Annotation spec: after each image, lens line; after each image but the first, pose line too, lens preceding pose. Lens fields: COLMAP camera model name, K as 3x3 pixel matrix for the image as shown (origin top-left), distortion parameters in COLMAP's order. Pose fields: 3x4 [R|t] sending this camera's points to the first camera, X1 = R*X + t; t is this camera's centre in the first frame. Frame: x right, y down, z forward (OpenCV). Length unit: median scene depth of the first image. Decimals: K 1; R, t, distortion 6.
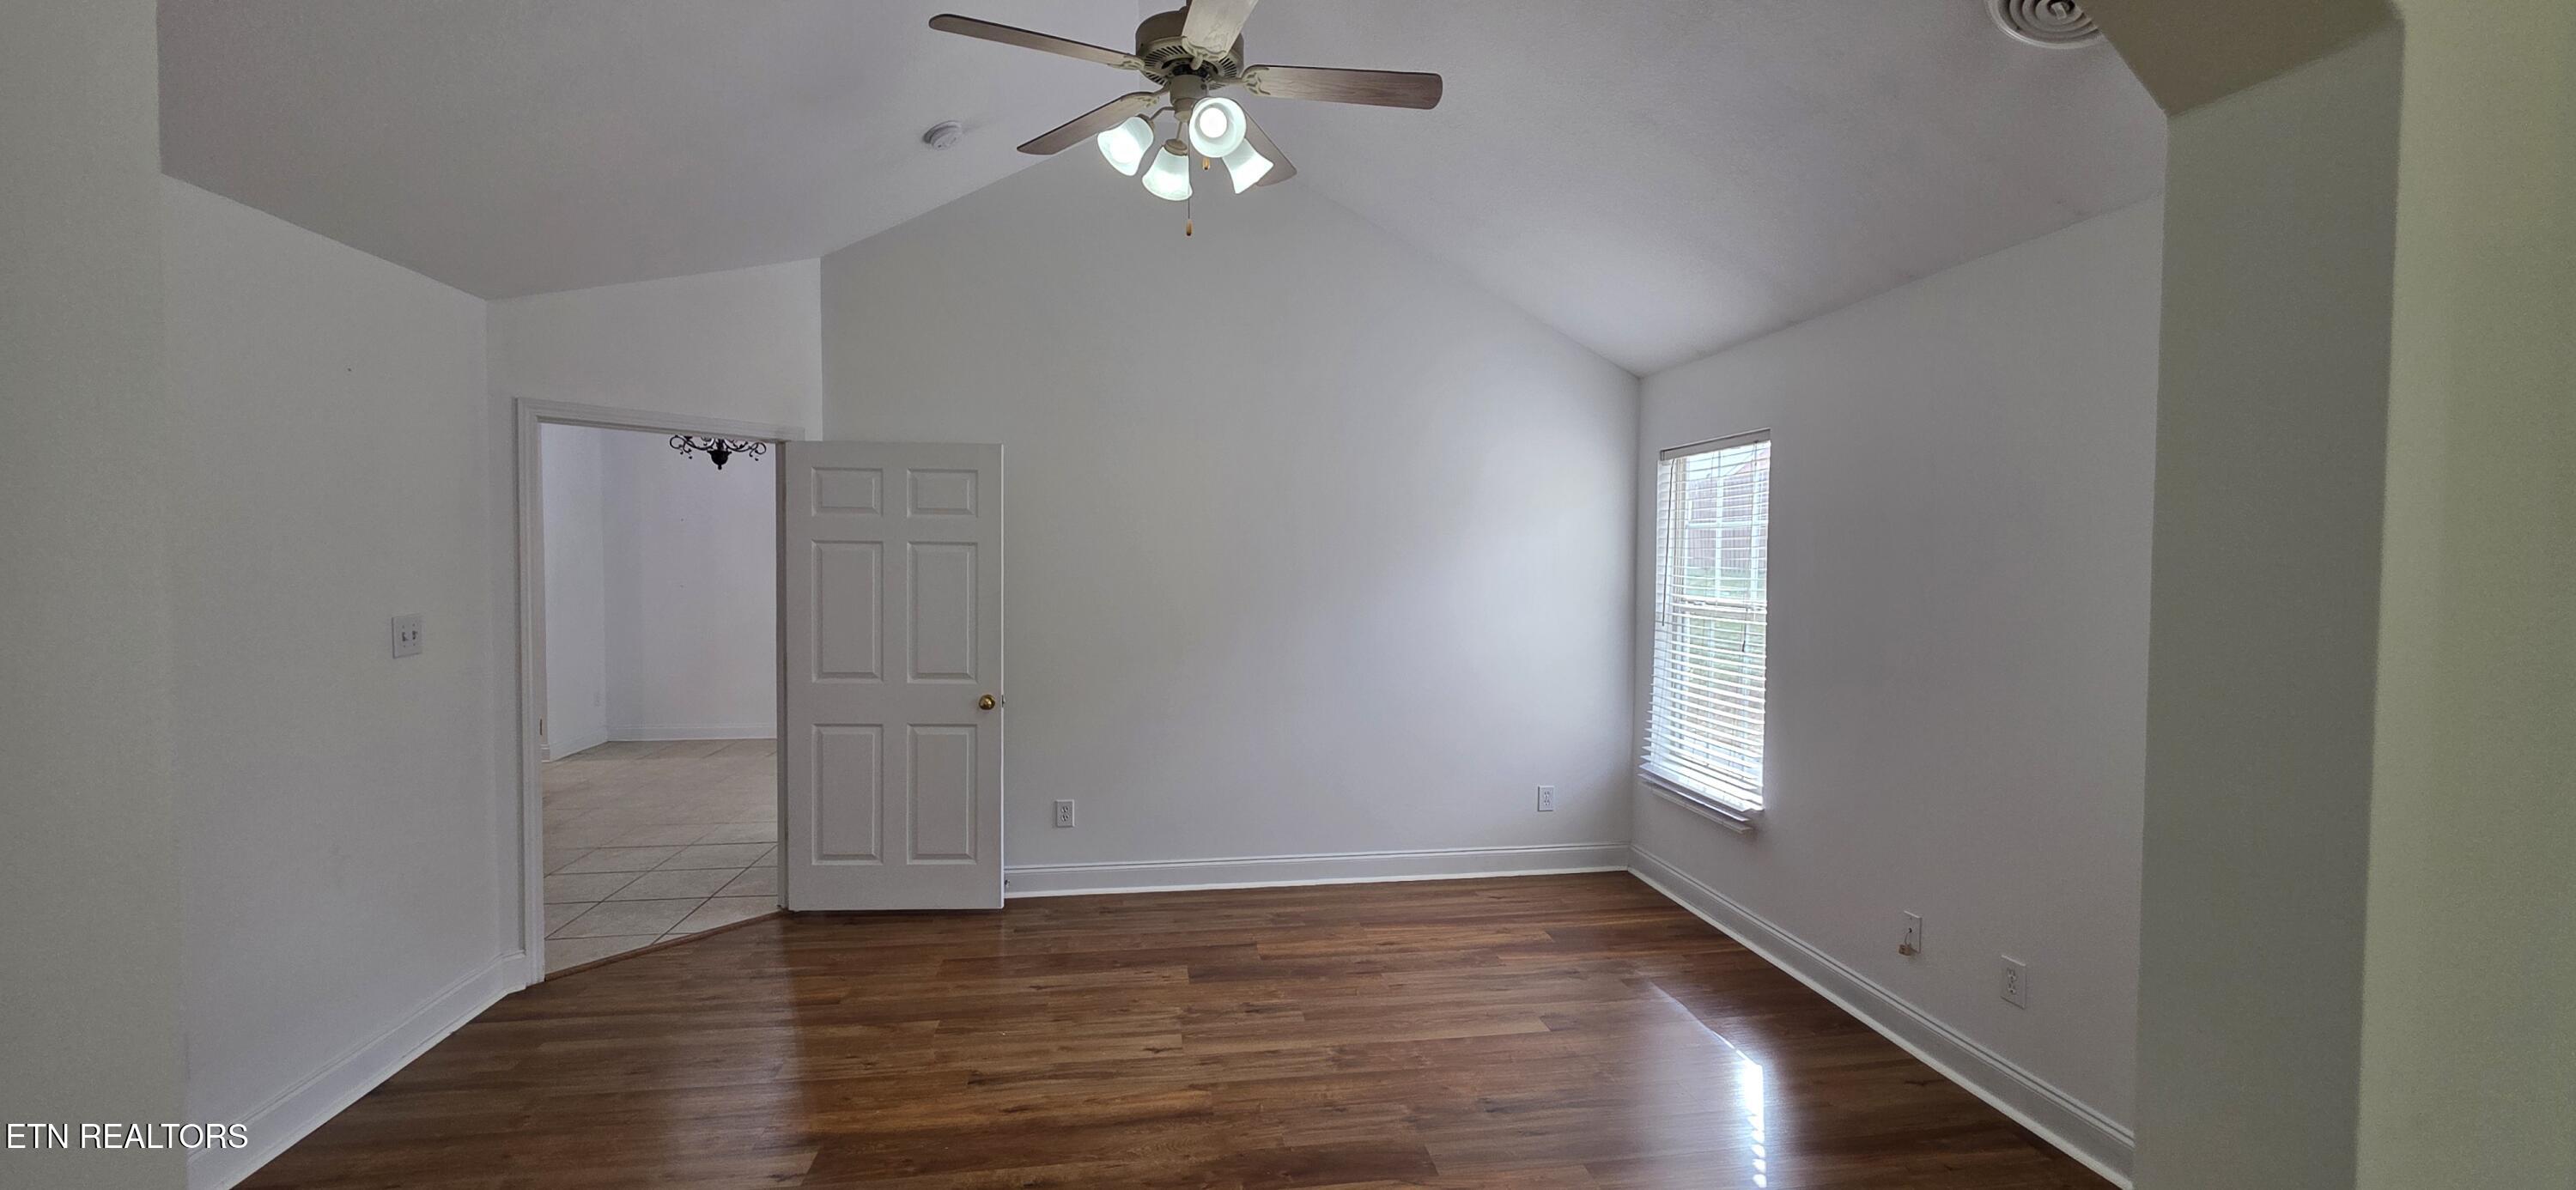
lens RADIAL K [[1008.9, 0, 1288.0], [0, 1008.9, 595.0], [0, 0, 1]] dist [-0.000078, -0.000018]
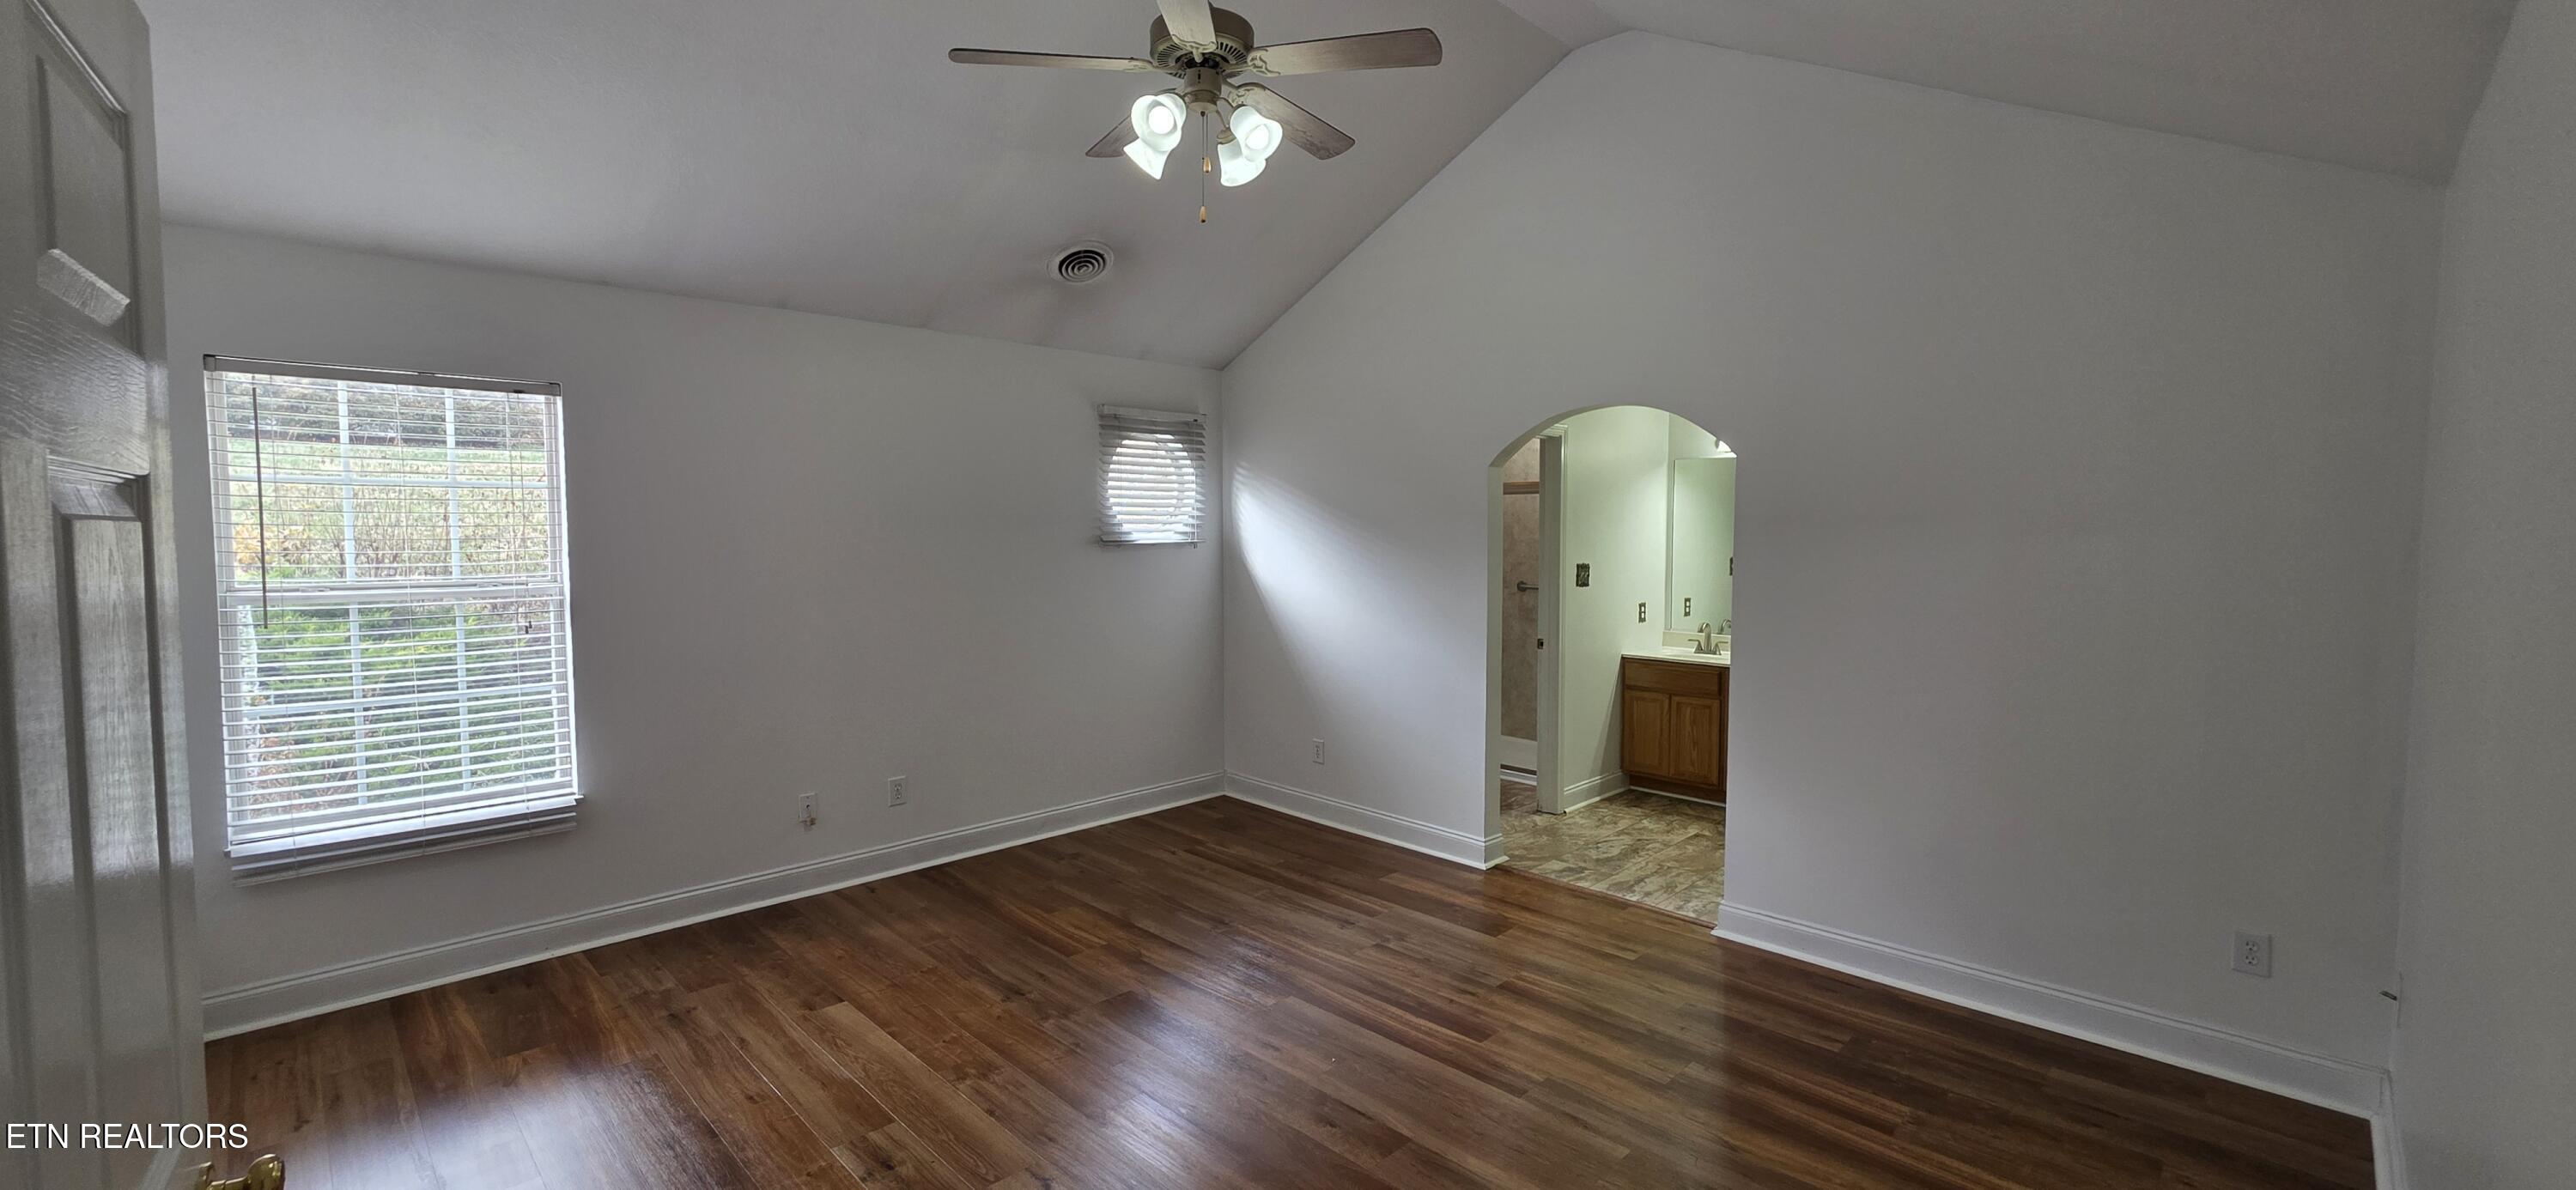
lens RADIAL K [[1008.9, 0, 1288.0], [0, 1008.9, 595.0], [0, 0, 1]] dist [-0.000078, -0.000018]
pose [[-0.597660, -0.048772, 0.800264, -0.774431], [0.025364, 0.996498, 0.079674, -0.033716], [-0.801348, 0.067916, -0.594331, 1.214250]]
